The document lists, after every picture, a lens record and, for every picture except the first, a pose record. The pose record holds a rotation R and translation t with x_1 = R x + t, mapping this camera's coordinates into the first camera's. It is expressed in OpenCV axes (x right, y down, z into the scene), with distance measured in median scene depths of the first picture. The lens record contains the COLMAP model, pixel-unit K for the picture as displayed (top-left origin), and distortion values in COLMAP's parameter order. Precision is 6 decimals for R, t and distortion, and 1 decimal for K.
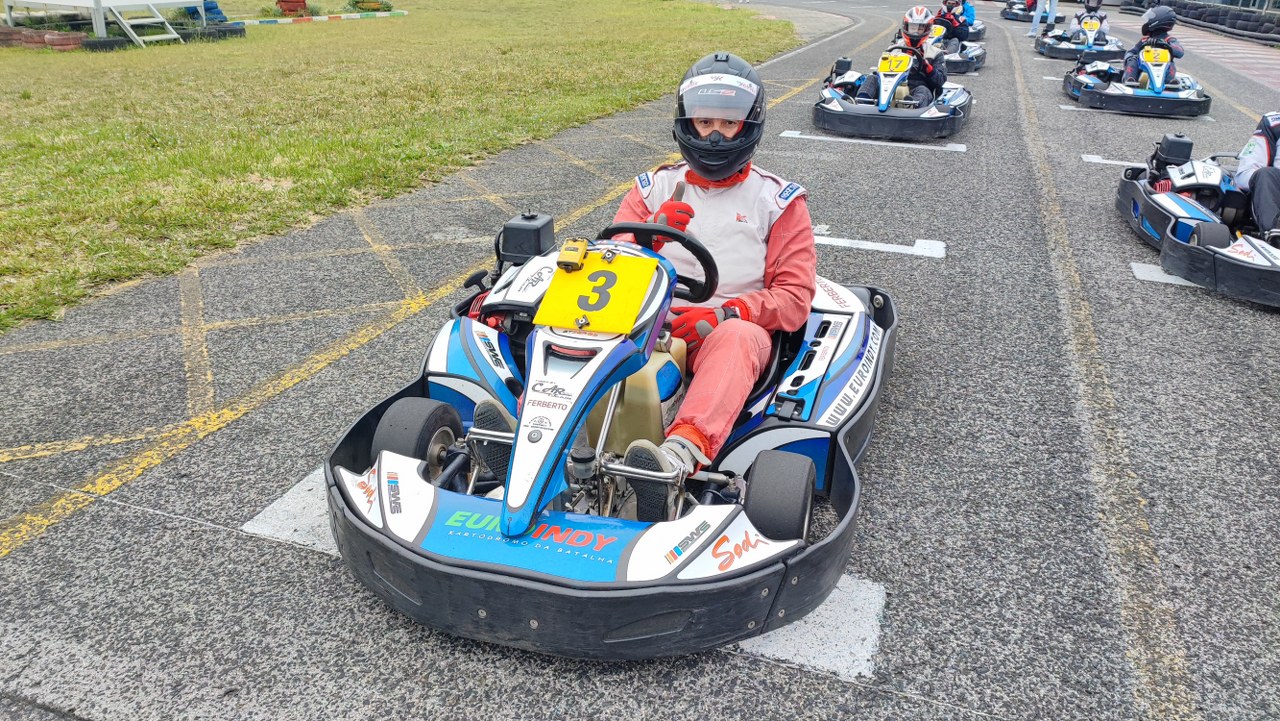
lens RADIAL K [[1016.1, 0, 662.1], [0, 1016.1, 360.7], [0, 0, 1]] dist [0.080520, -0.138596]
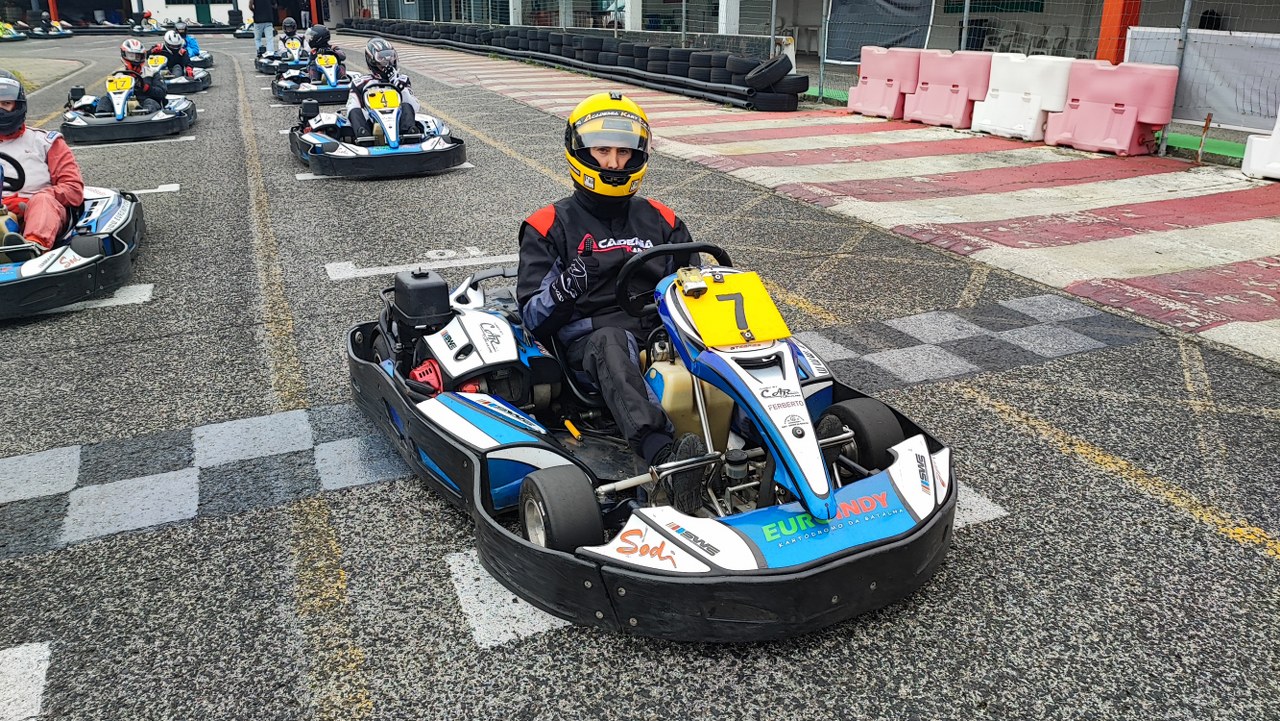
lens RADIAL K [[1016.1, 0, 662.1], [0, 1016.1, 360.7], [0, 0, 1]] dist [0.080520, -0.138596]
pose [[0.780375, -0.264159, 0.566776, -0.062910], [0.278847, 0.958287, 0.062696, 0.150632], [-0.559695, 0.109117, 0.821483, -0.396802]]
